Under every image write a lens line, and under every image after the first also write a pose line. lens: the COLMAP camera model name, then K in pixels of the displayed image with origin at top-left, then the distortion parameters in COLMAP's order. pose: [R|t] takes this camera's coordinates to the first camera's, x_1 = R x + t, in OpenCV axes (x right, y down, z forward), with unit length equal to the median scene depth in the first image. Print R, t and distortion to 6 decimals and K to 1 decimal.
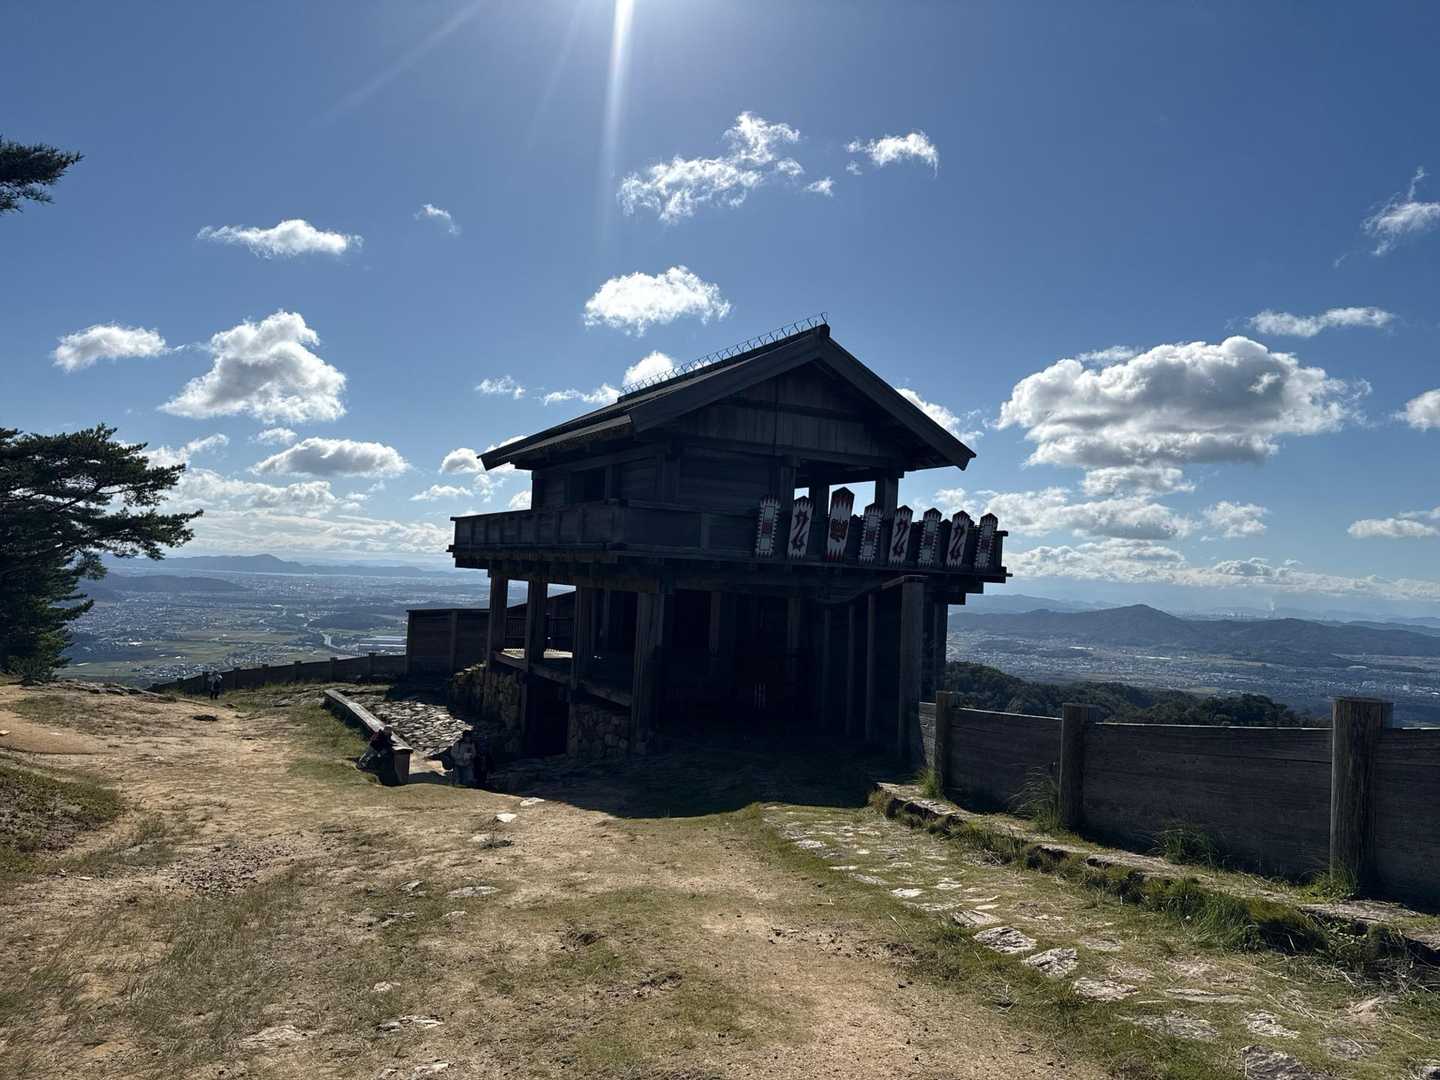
lens RADIAL K [[990.0, 0, 720.0], [0, 990.0, 540.0], [0, 0, 1]] dist [0.131071, -0.222759]
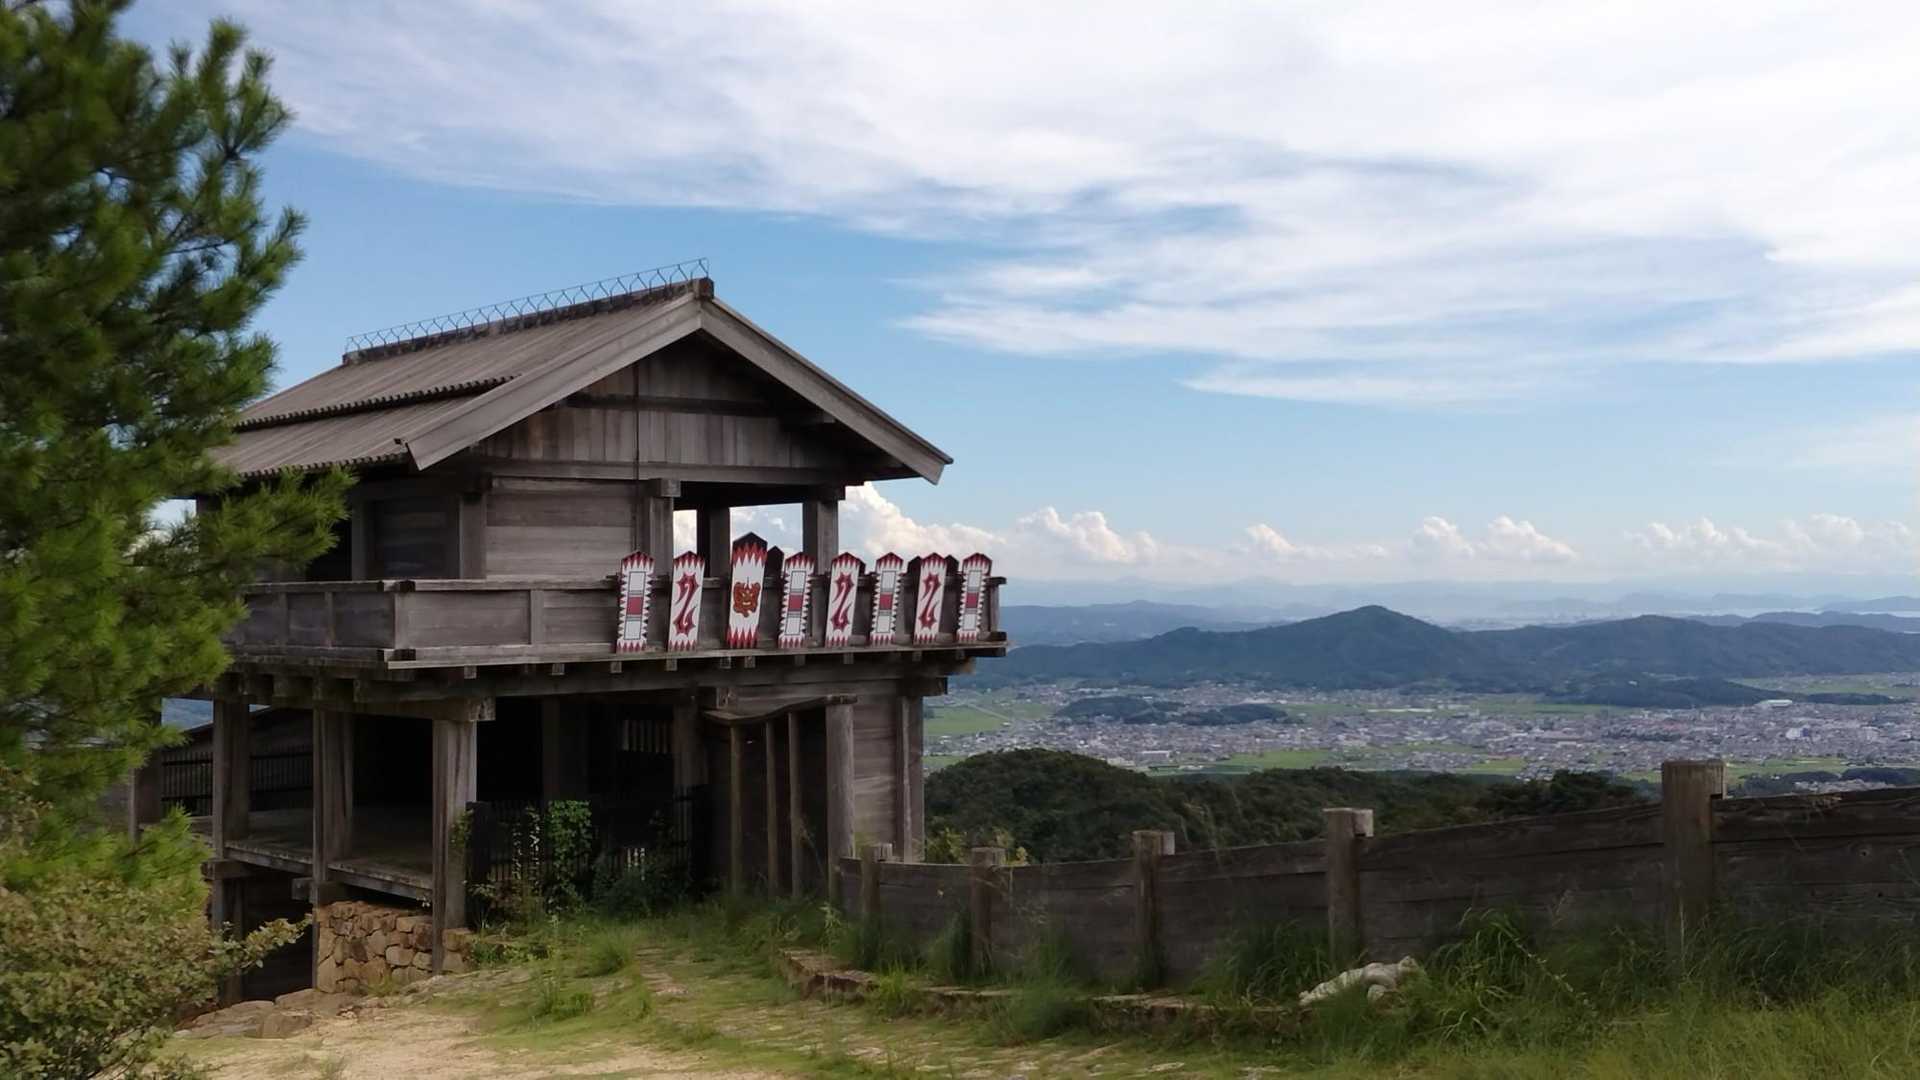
lens RADIAL K [[2146.9, 0, 960.0], [0, 2146.9, 540.0], [0, 0, 1]] dist [0.071765, -0.008185]
pose [[0.976772, -0.053823, 0.207413, -0.031207], [0.050800, 0.998511, 0.019877, -0.066243], [-0.208174, -0.008879, 0.978051, -0.381190]]
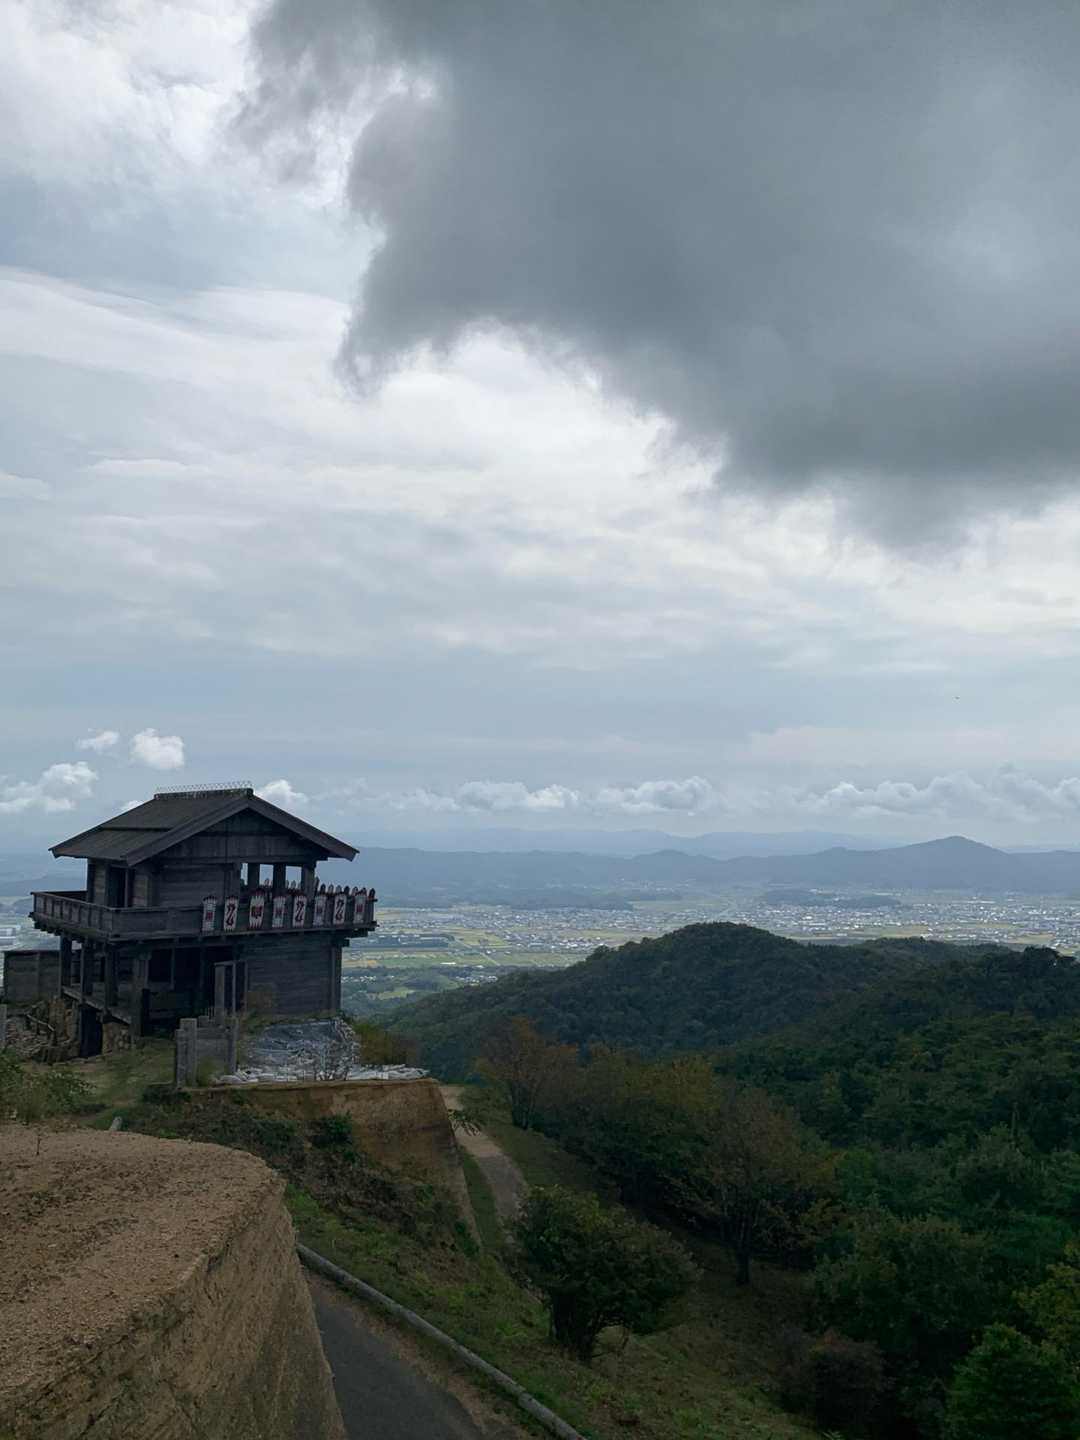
lens RADIAL K [[1268.1, 0, 540.0], [0, 1268.1, 720.0], [0, 0, 1]] dist [0.197928, -0.608969]
pose [[0.995239, -0.037743, 0.089857, 0.405109], [0.041643, 0.998252, -0.041937, -0.219039], [-0.088117, 0.045479, 0.995071, -1.218704]]
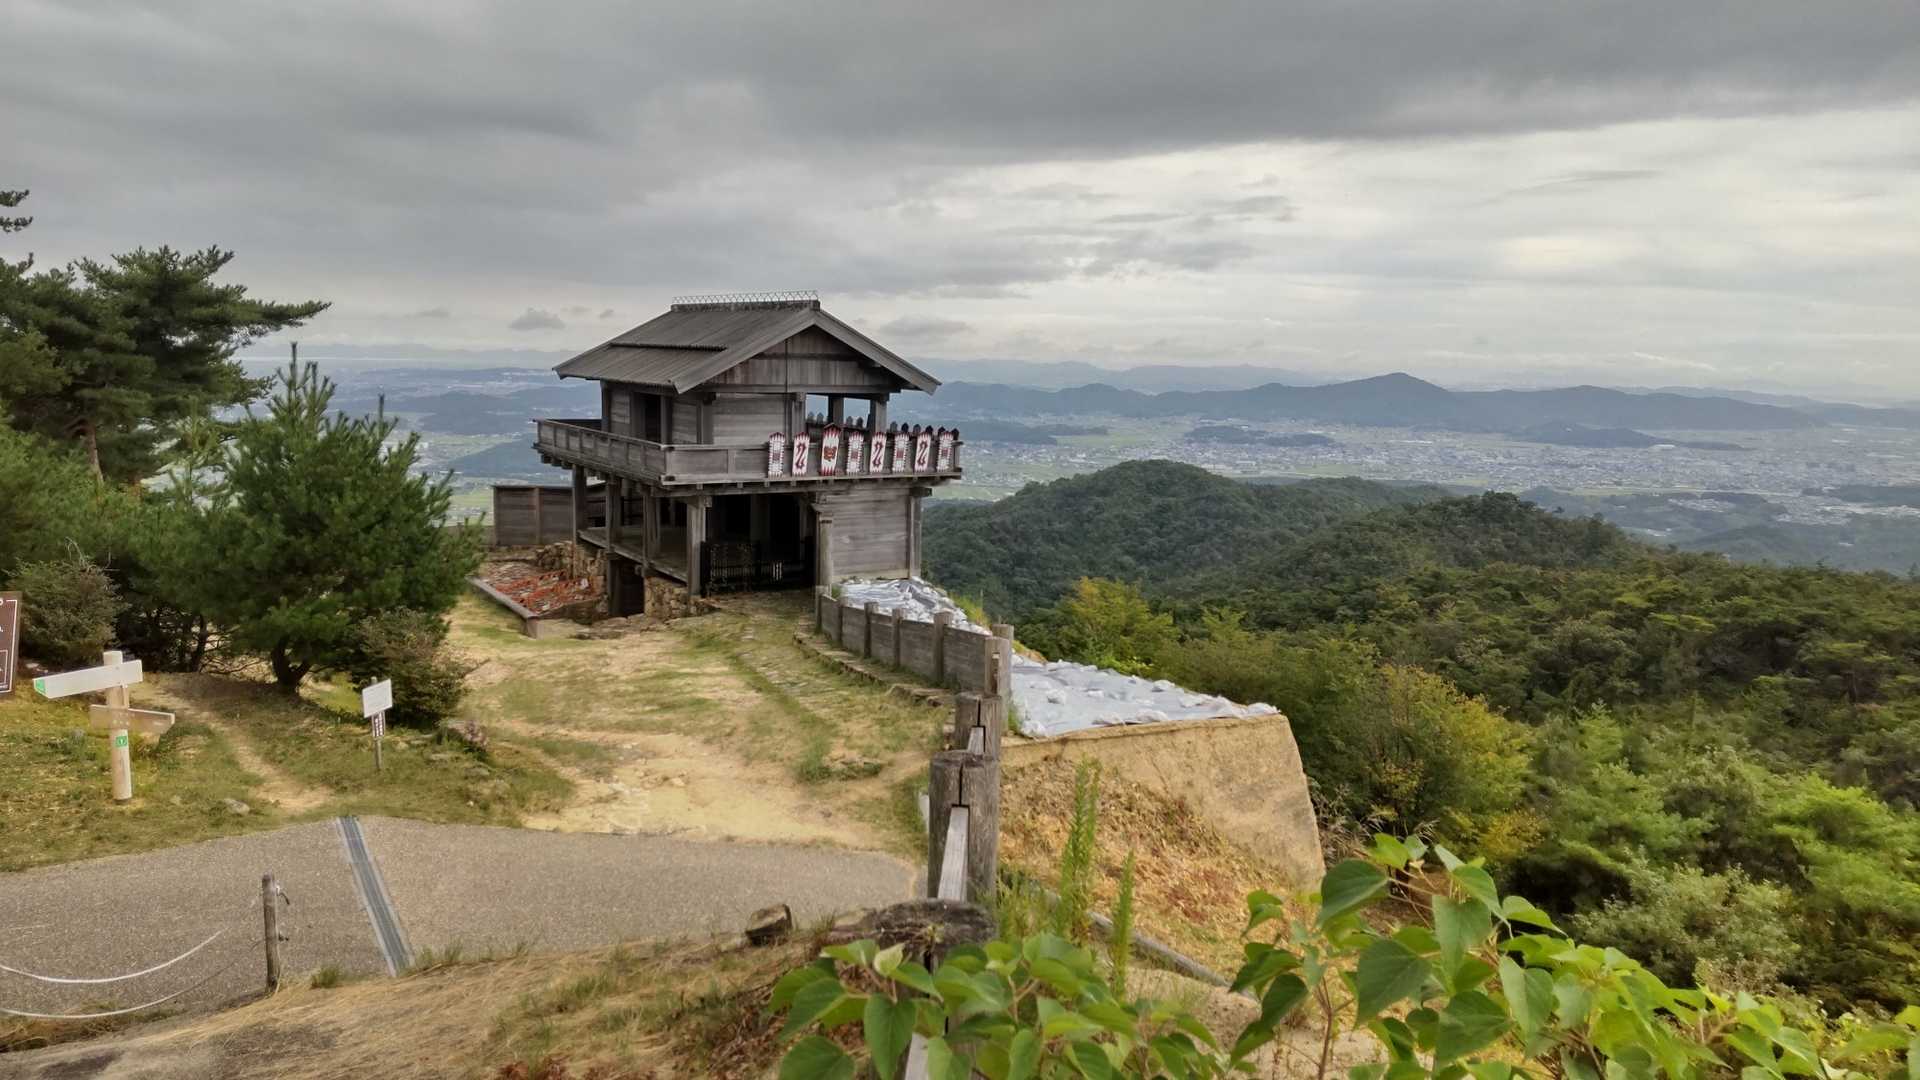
lens RADIAL K [[1322.4, 0, 960.0], [0, 1322.4, 540.0], [0, 0, 1]] dist [0.057681, 0.000199]
pose [[0.996322, -0.033864, 0.078715, 0.145832], [0.019334, 0.983749, 0.178506, -0.212219], [-0.083481, -0.176328, 0.980785, -0.846739]]
